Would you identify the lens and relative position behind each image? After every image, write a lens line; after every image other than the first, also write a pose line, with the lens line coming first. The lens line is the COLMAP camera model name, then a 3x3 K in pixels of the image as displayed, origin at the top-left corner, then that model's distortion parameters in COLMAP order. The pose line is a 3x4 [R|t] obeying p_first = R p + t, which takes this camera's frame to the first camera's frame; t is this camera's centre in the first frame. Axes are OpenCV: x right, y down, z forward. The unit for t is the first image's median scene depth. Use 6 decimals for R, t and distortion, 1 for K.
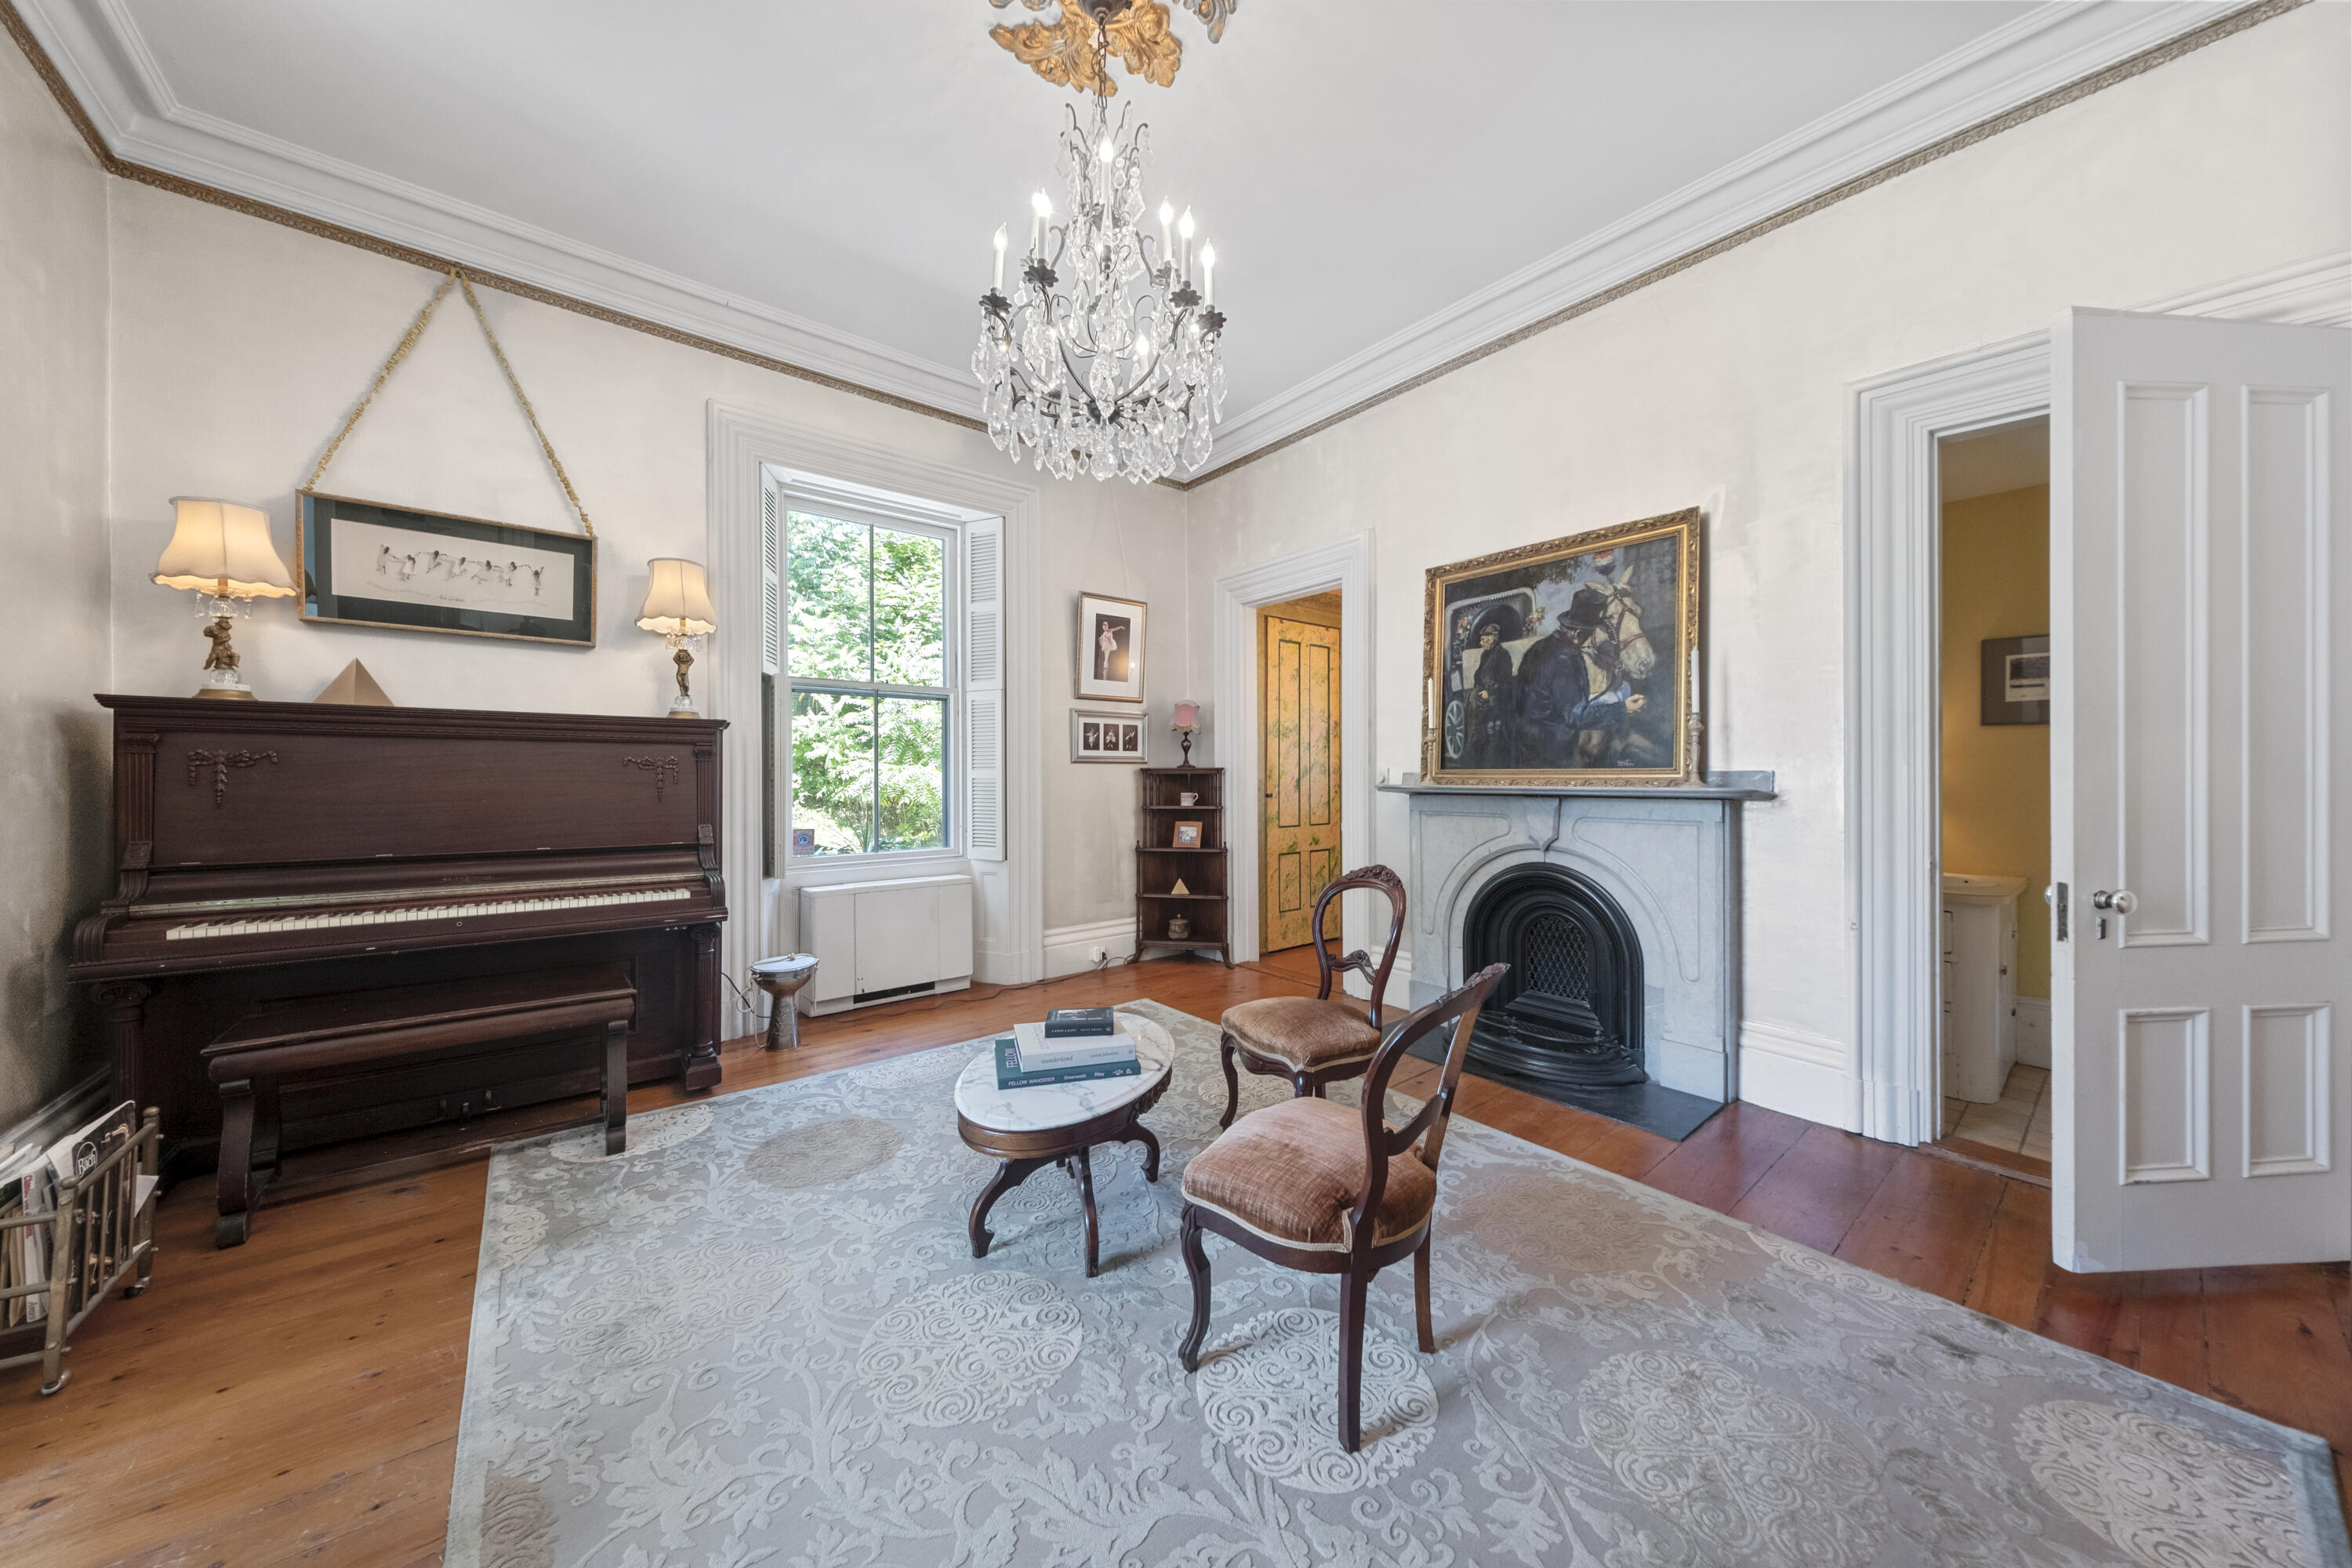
lens RADIAL K [[799.2, 0, 1181.3], [0, 799.2, 782.6], [0, 0, 1]] dist [0.016012, -0.000174]
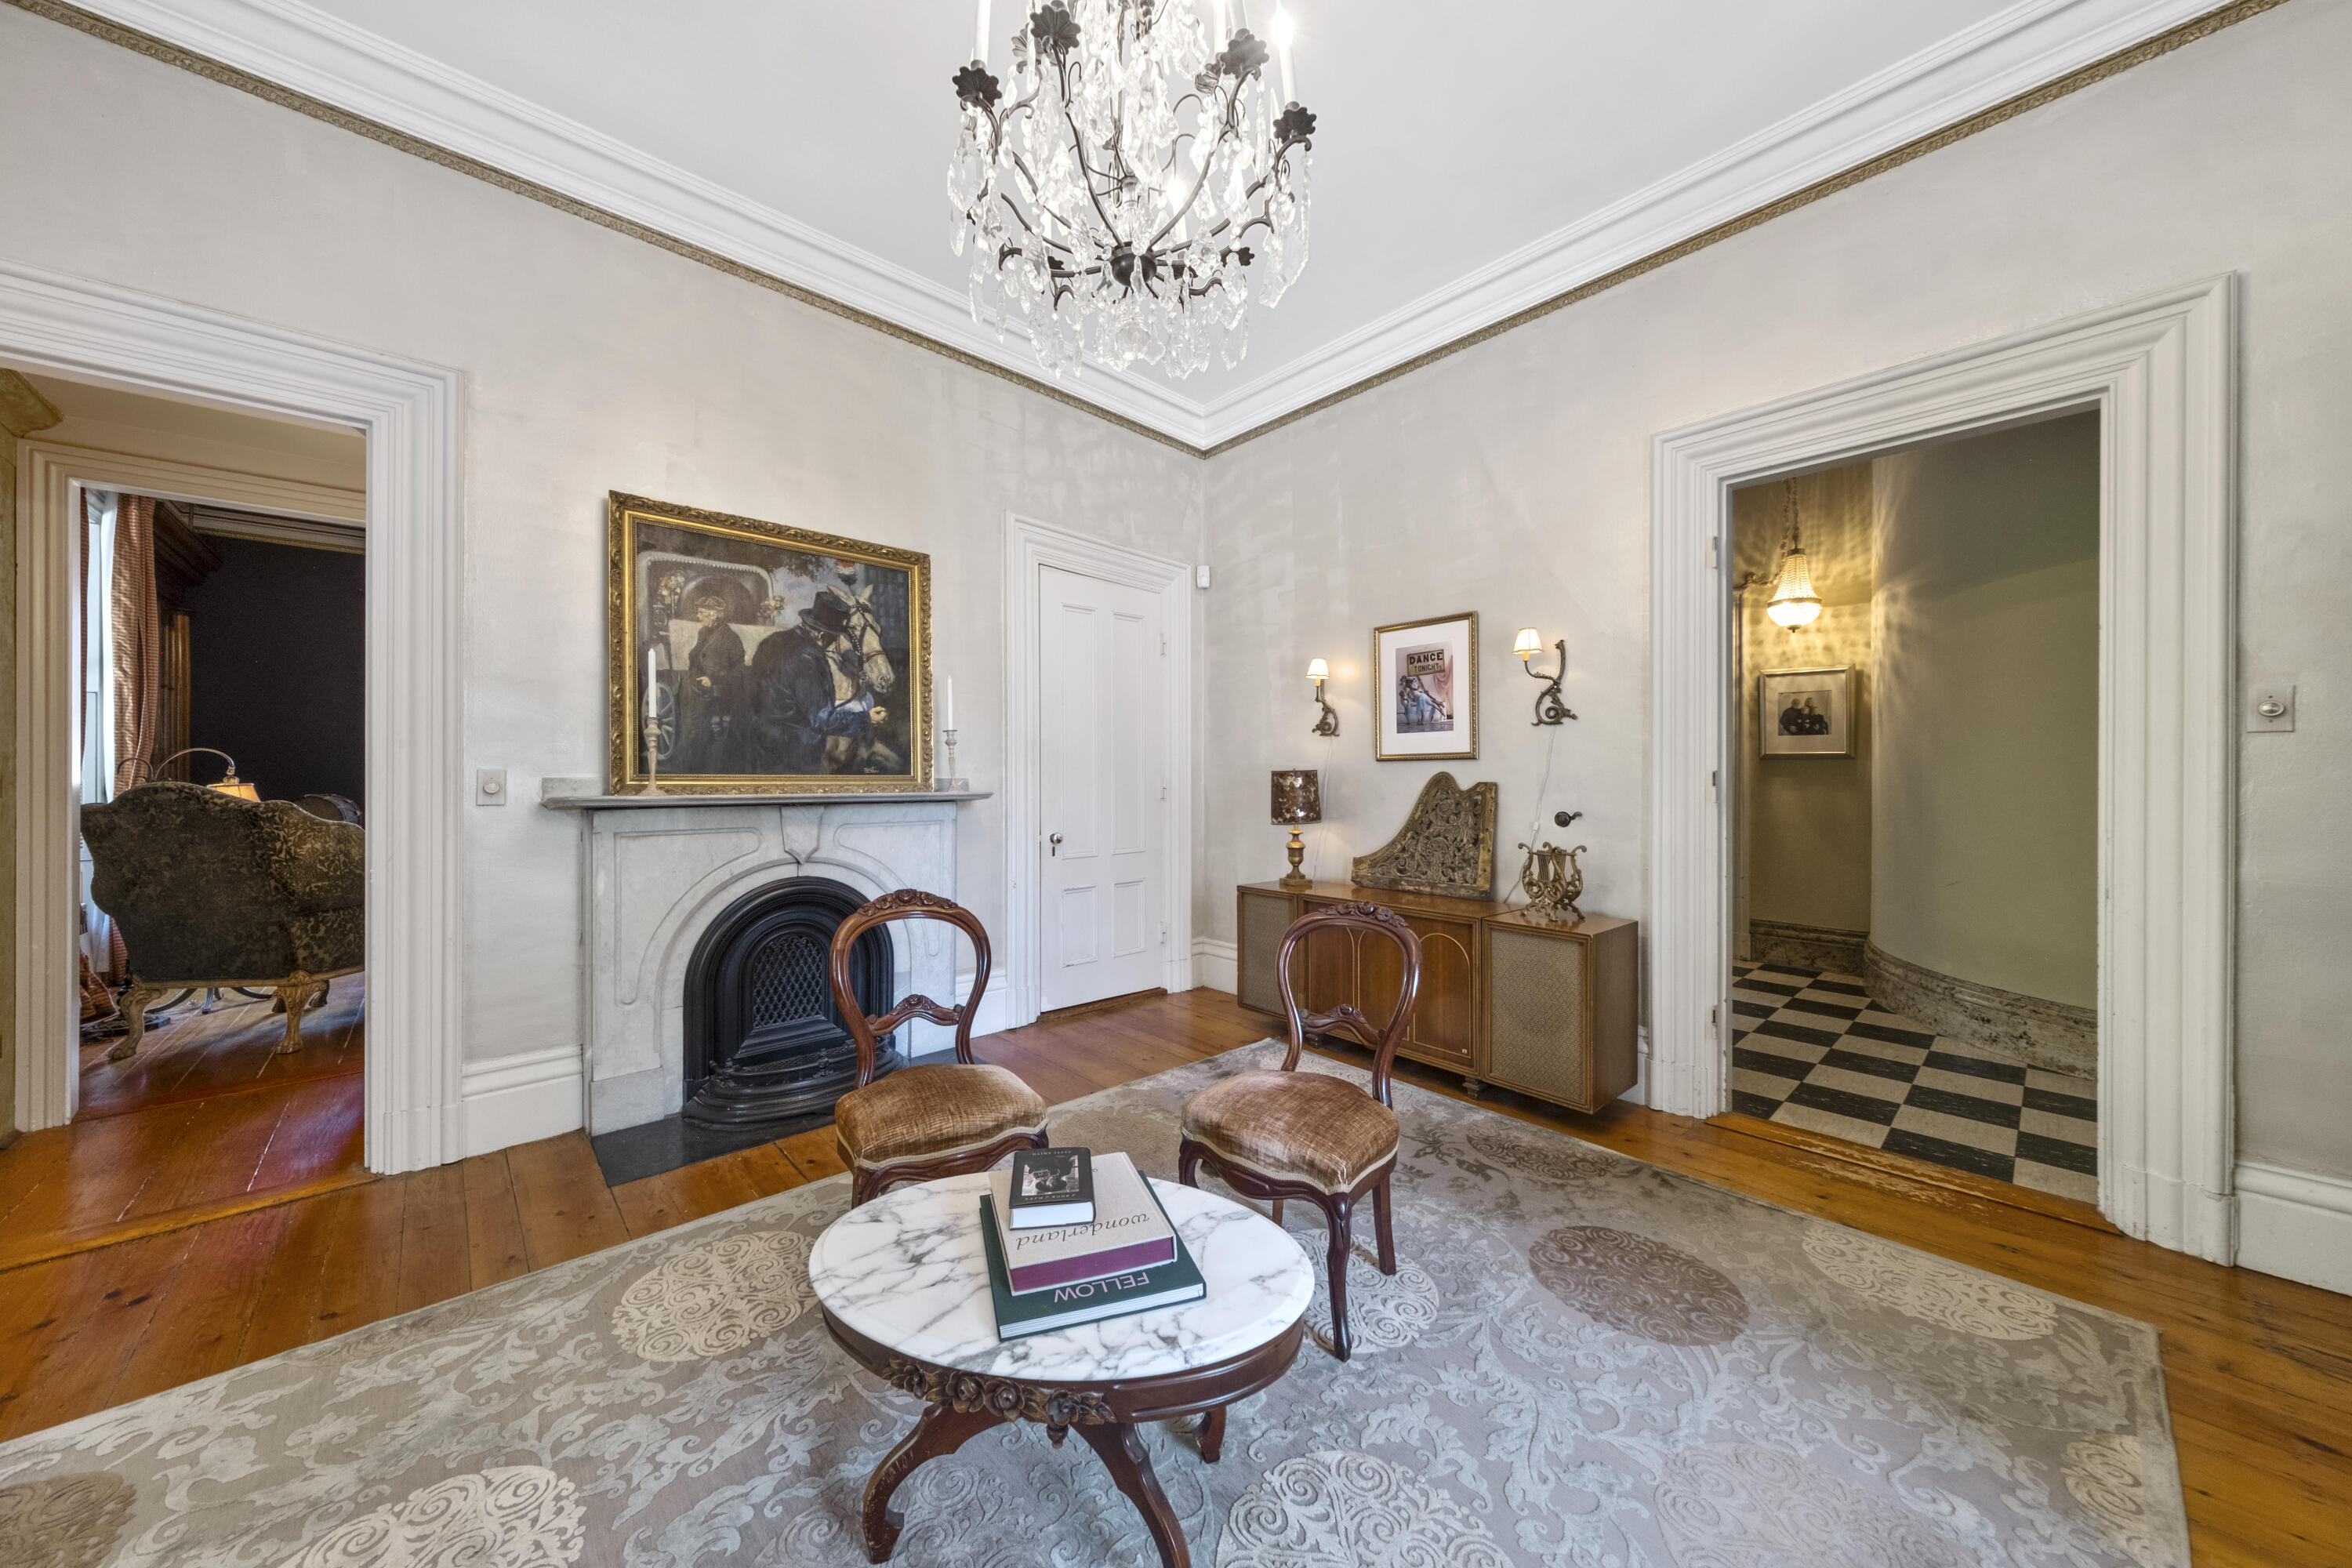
lens RADIAL K [[799.2, 0, 1181.3], [0, 799.2, 782.6], [0, 0, 1]] dist [0.016012, -0.000174]
pose [[-0.054055, -0.003586, 0.998532, -0.495692], [0.006302, 0.999972, 0.003932, -0.009092], [-0.998518, 0.006506, -0.054030, 0.617102]]
